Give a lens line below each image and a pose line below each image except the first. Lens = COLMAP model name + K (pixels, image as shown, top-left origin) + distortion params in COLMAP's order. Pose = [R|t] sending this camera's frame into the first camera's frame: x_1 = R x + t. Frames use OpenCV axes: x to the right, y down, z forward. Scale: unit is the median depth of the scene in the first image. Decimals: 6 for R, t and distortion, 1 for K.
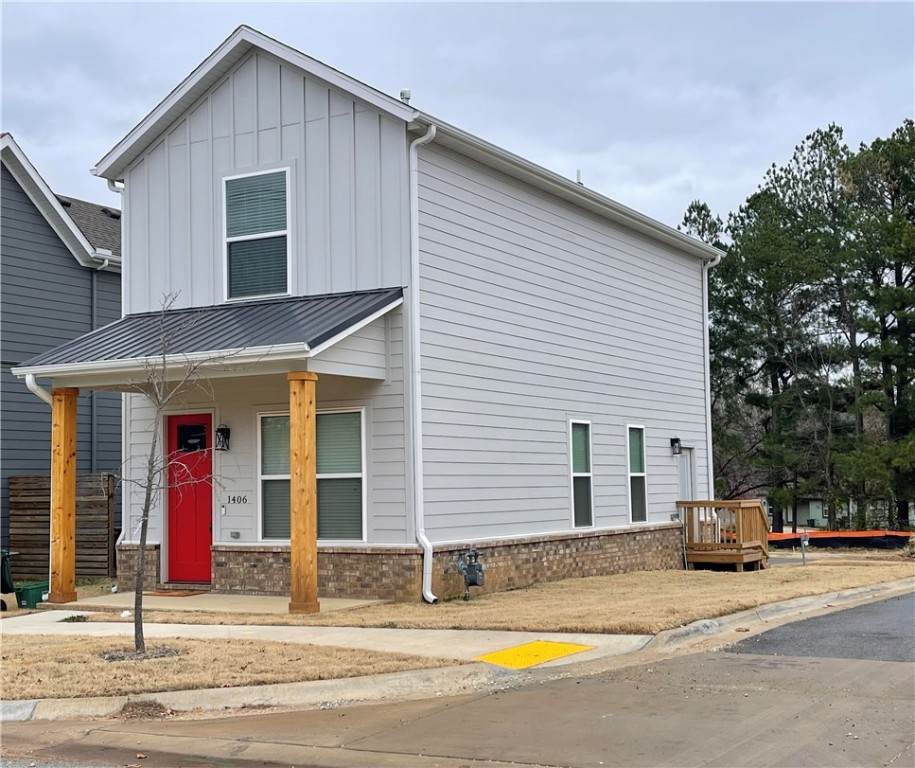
lens RADIAL K [[1307.0, 0, 457.7], [0, 1307.0, 384.0], [0, 0, 1]] dist [0.024040, 0.000000]
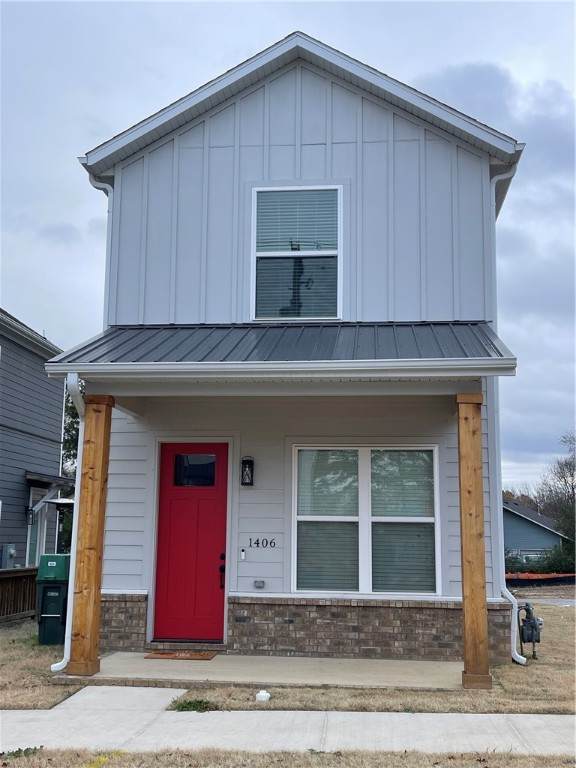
lens RADIAL K [[858.2, 0, 288.1], [0, 858.2, 384.7], [0, 0, 1]] dist [0.029195, 0.000000]
pose [[0.914395, 0.098260, 0.392716, -0.393165], [-0.058469, 0.991980, -0.112060, 0.047212], [-0.400578, 0.079506, 0.912807, 0.465593]]
